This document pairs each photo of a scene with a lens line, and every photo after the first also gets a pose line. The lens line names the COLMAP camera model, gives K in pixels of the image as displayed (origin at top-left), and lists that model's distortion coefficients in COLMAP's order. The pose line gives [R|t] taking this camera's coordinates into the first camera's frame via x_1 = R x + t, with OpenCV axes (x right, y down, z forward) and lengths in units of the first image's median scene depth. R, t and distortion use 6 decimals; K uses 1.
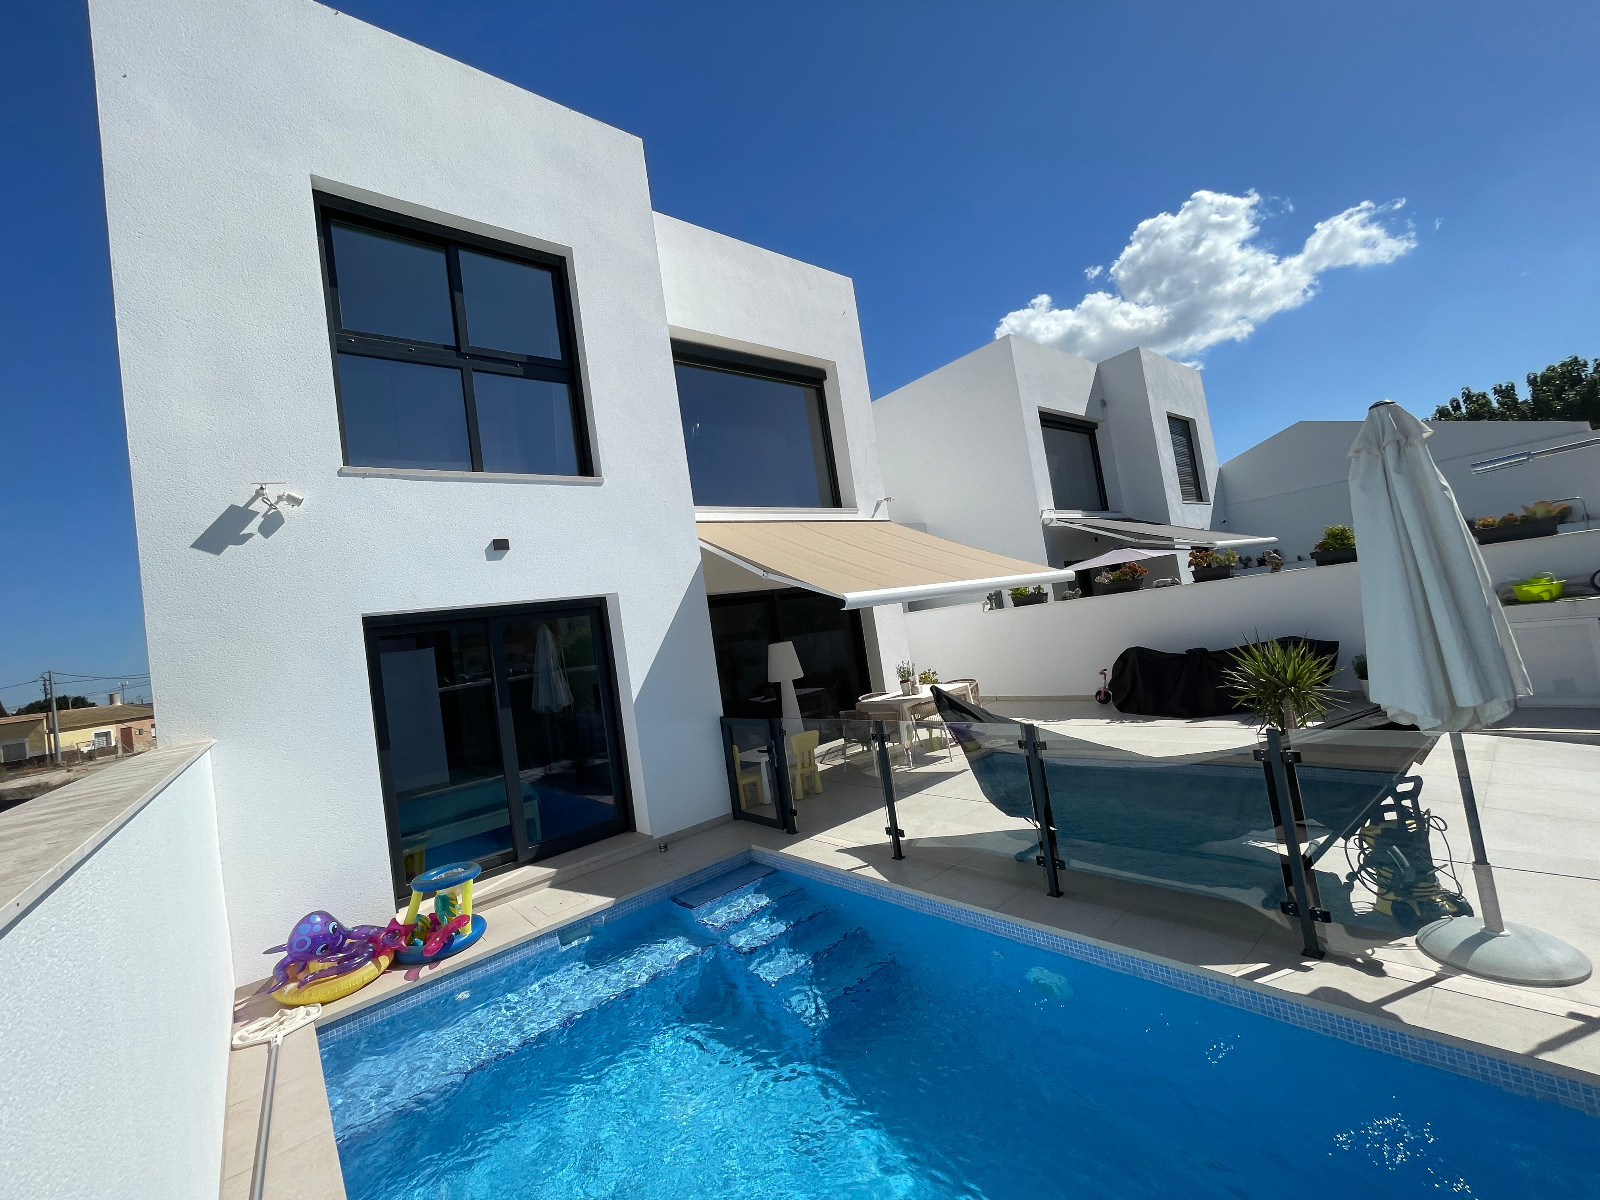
lens RADIAL K [[643.5, 0, 793.6], [0, 643.5, 596.6], [0, 0, 1]] dist [-0.004126, 0.000690]
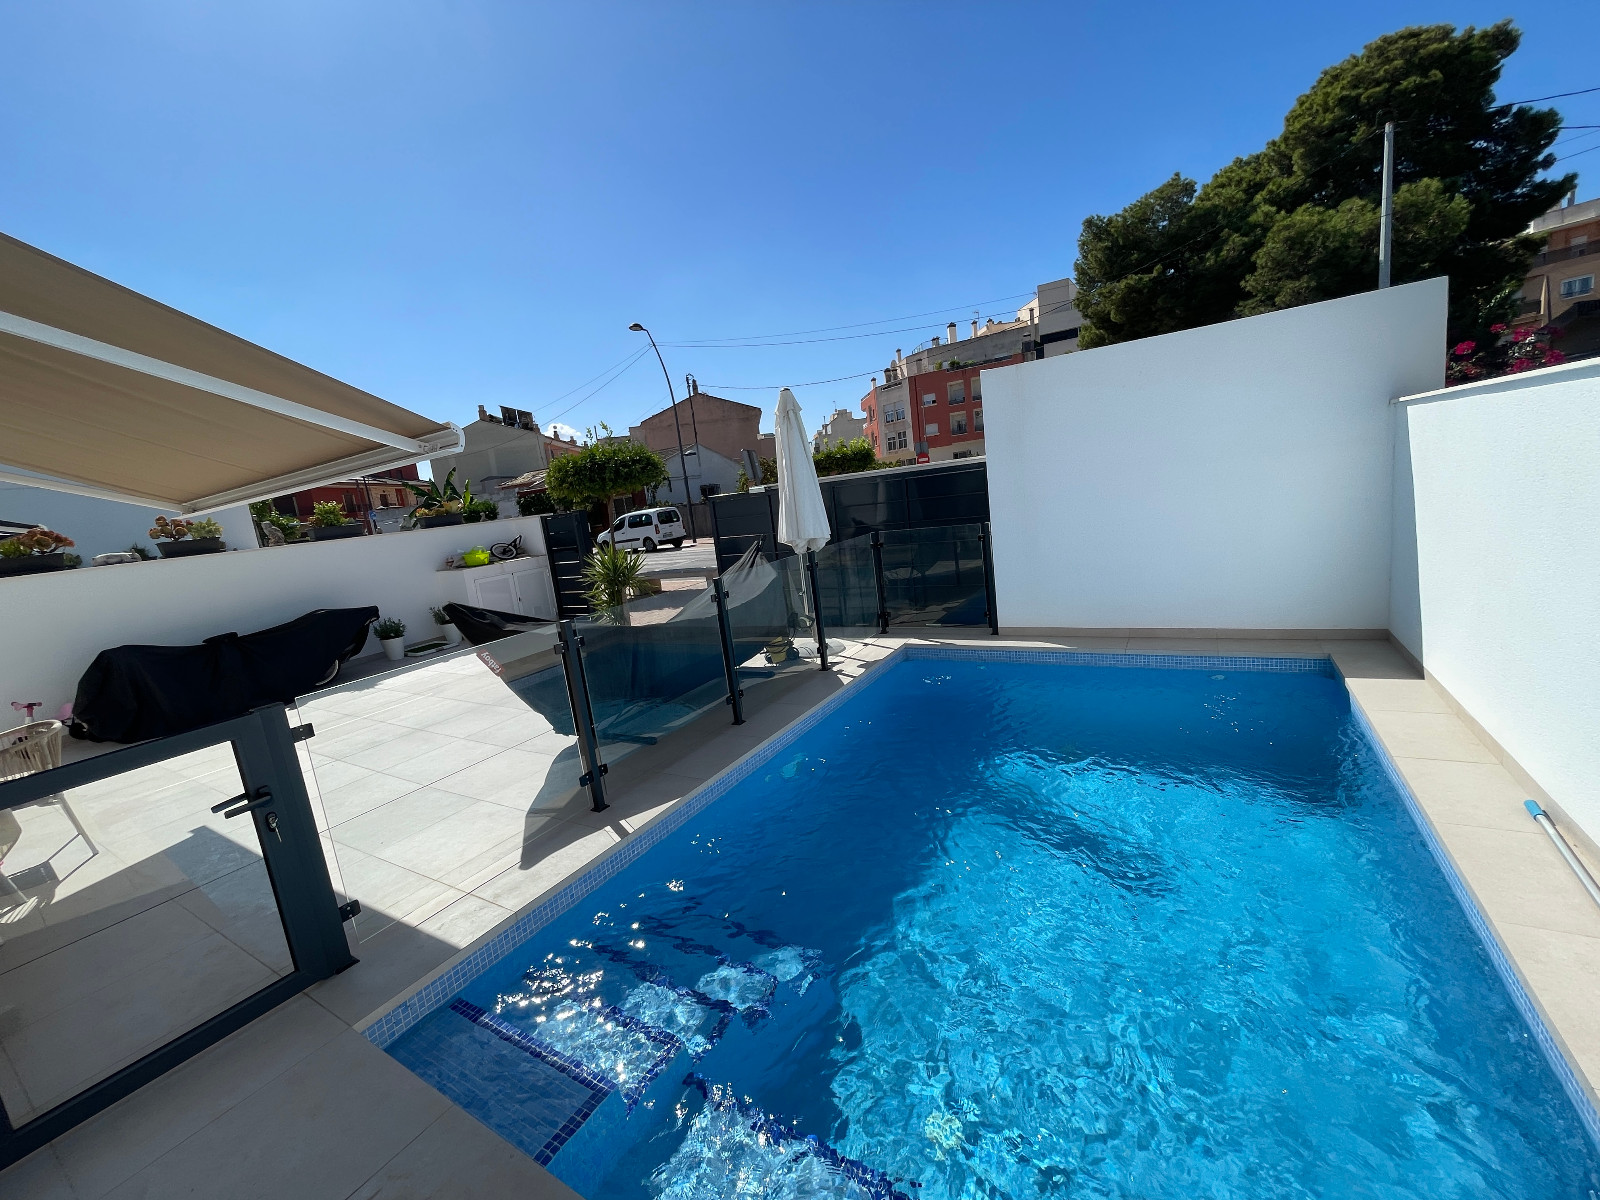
lens RADIAL K [[643.5, 0, 790.8], [0, 643.5, 596.1], [0, 0, 1]] dist [-0.004126, 0.000690]
pose [[-0.285313, 0.023432, 0.958148, -0.509708], [0.118323, 0.992915, 0.010951, 0.163187], [-0.951103, 0.116495, -0.286064, 0.843282]]
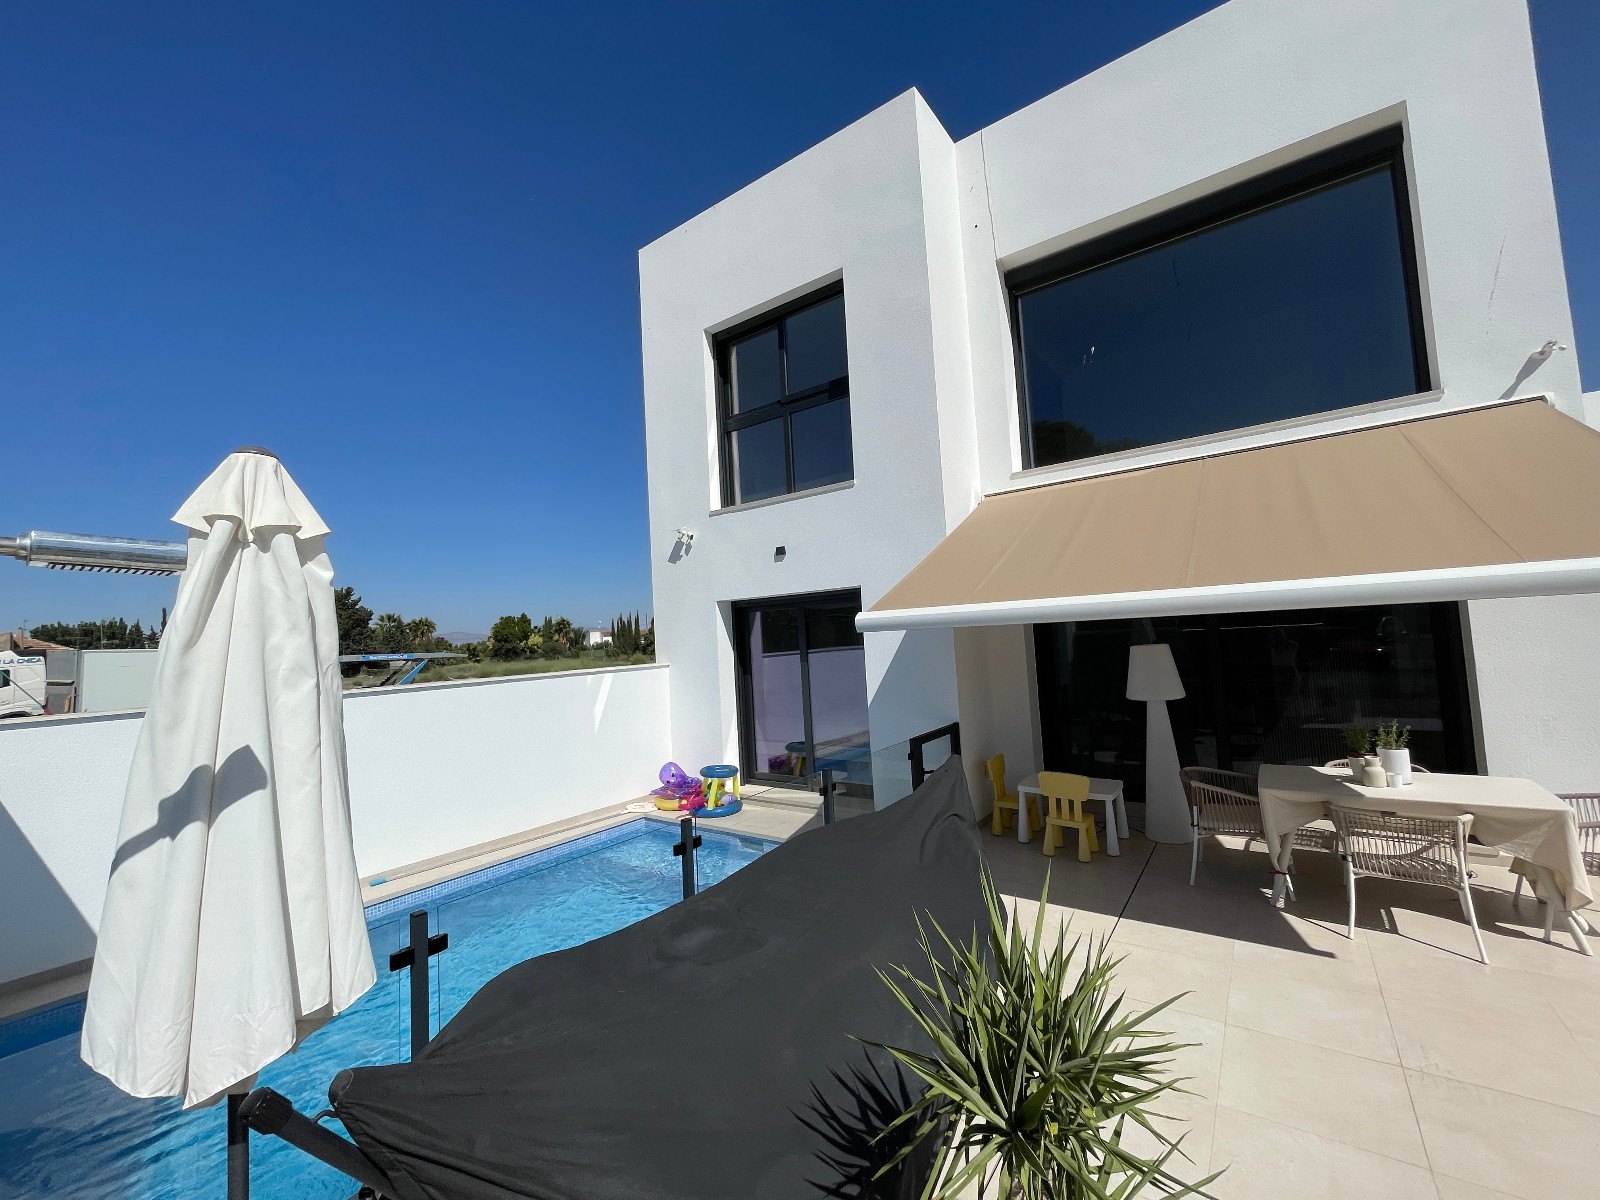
lens RADIAL K [[643.5, 0, 794.7], [0, 643.5, 596.3], [0, 0, 1]] dist [-0.004126, 0.000690]
pose [[0.245847, 0.070590, -0.966735, 0.806995], [0.067499, 0.993677, 0.089723, -0.100458], [0.966956, -0.087312, 0.239528, 0.672036]]
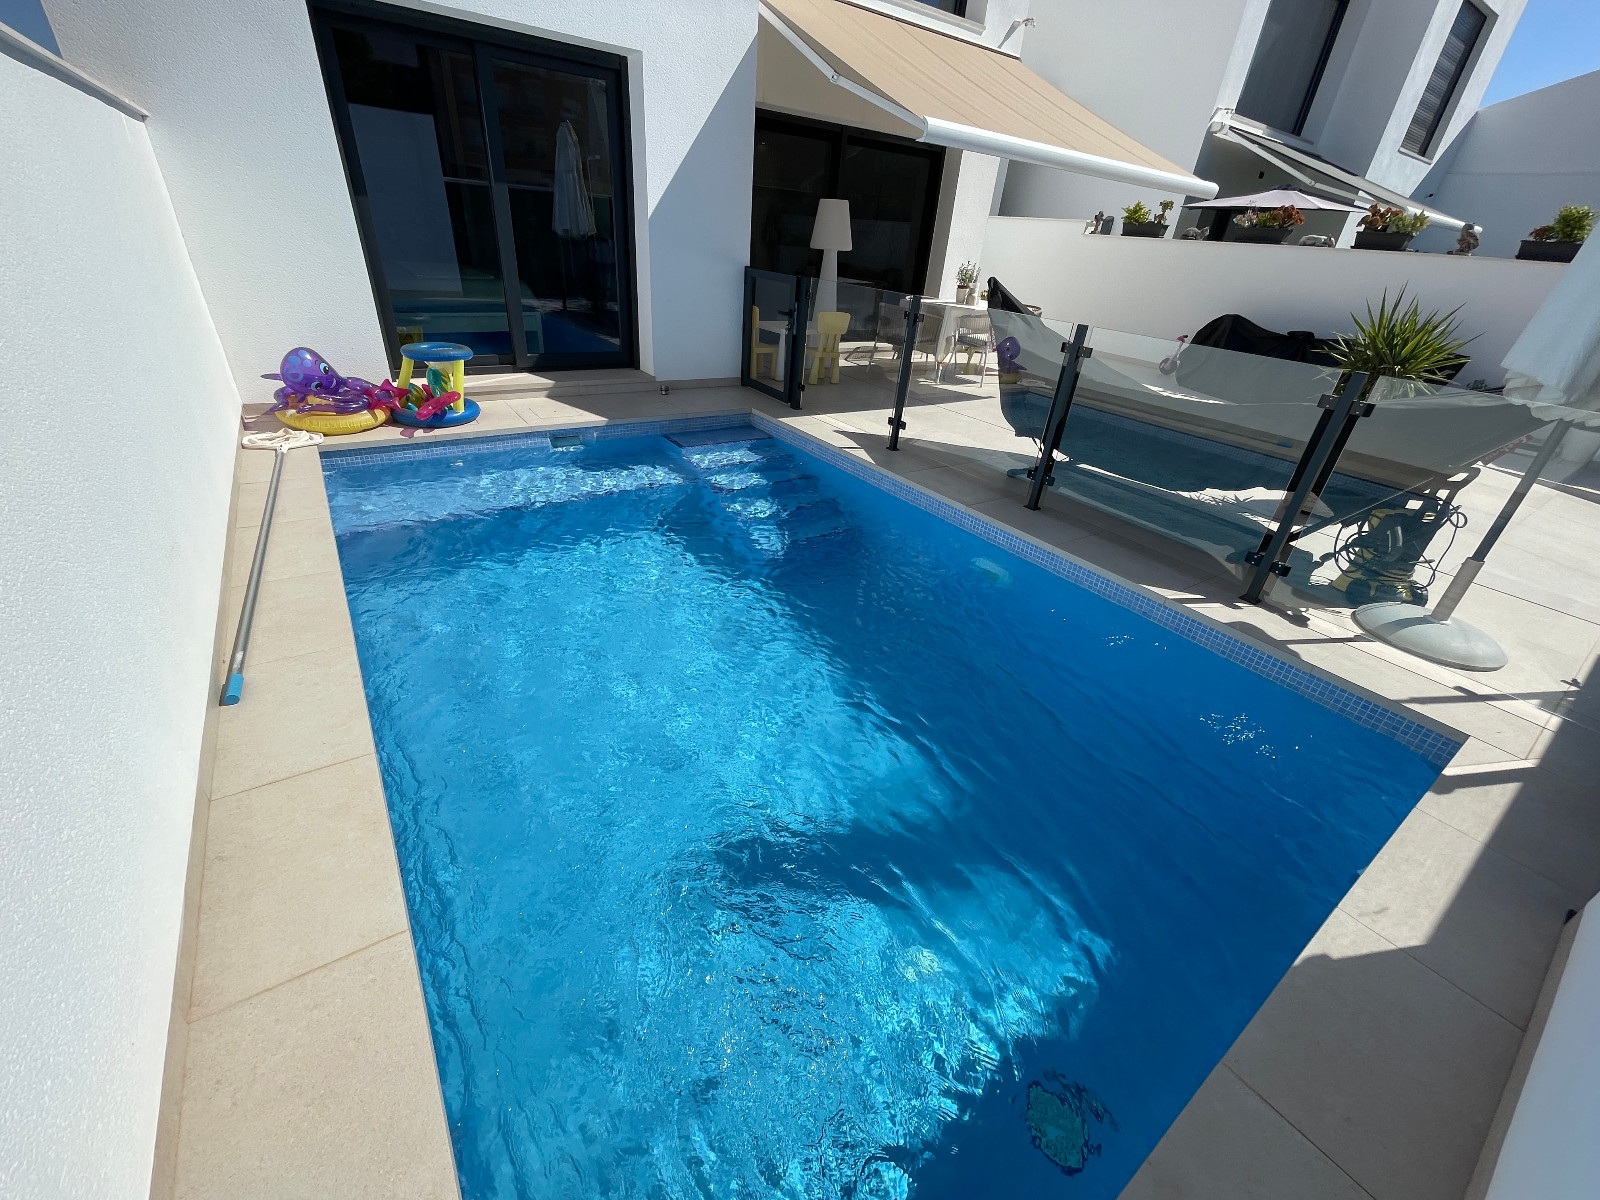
lens RADIAL K [[643.5, 0, 793.6], [0, 643.5, 596.3], [0, 0, 1]] dist [-0.004126, 0.000690]
pose [[0.971885, 0.233720, 0.028538, 0.034830], [-0.212113, 0.816461, 0.537028, 0.080797], [0.102214, -0.527983, 0.843082, 0.030507]]
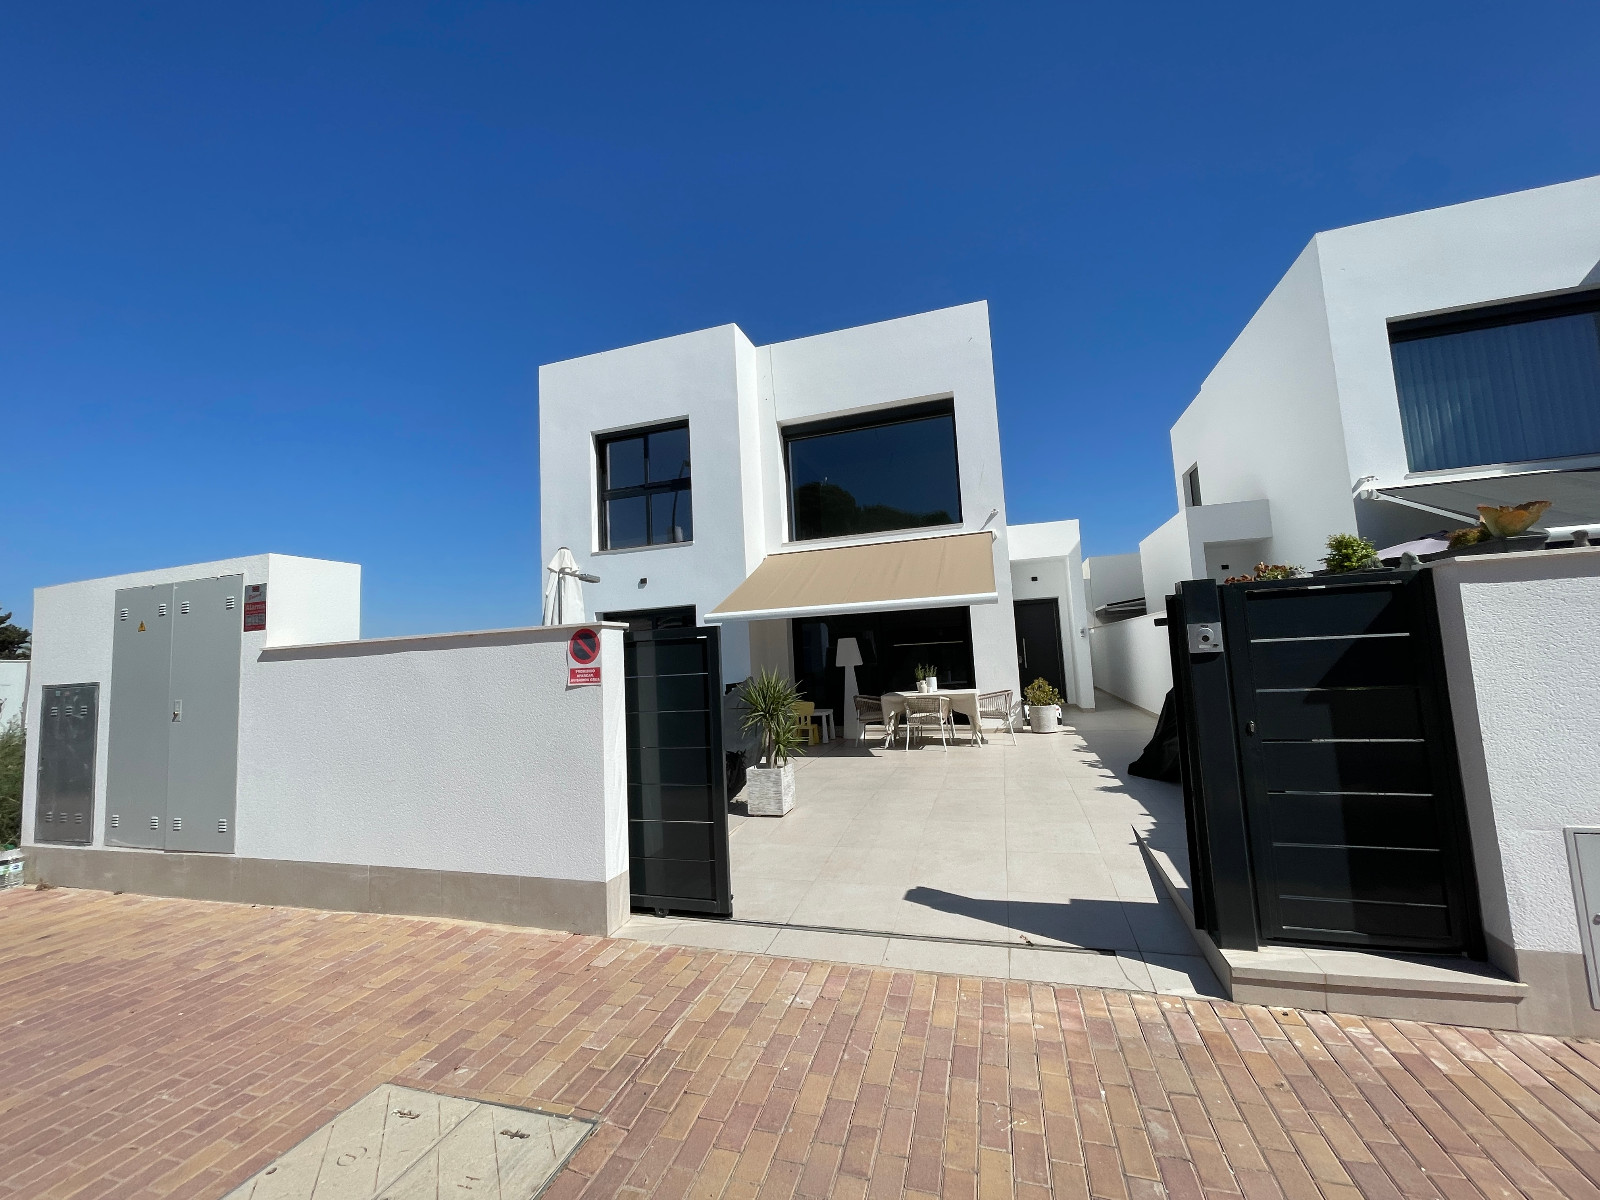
lens RADIAL K [[643.5, 0, 794.5], [0, 643.5, 595.9], [0, 0, 1]] dist [-0.004126, 0.000690]
pose [[0.539962, 0.034718, -0.840973, 1.519797], [0.015545, 0.998567, 0.051205, -0.126943], [0.841546, -0.040722, 0.538649, 0.268663]]
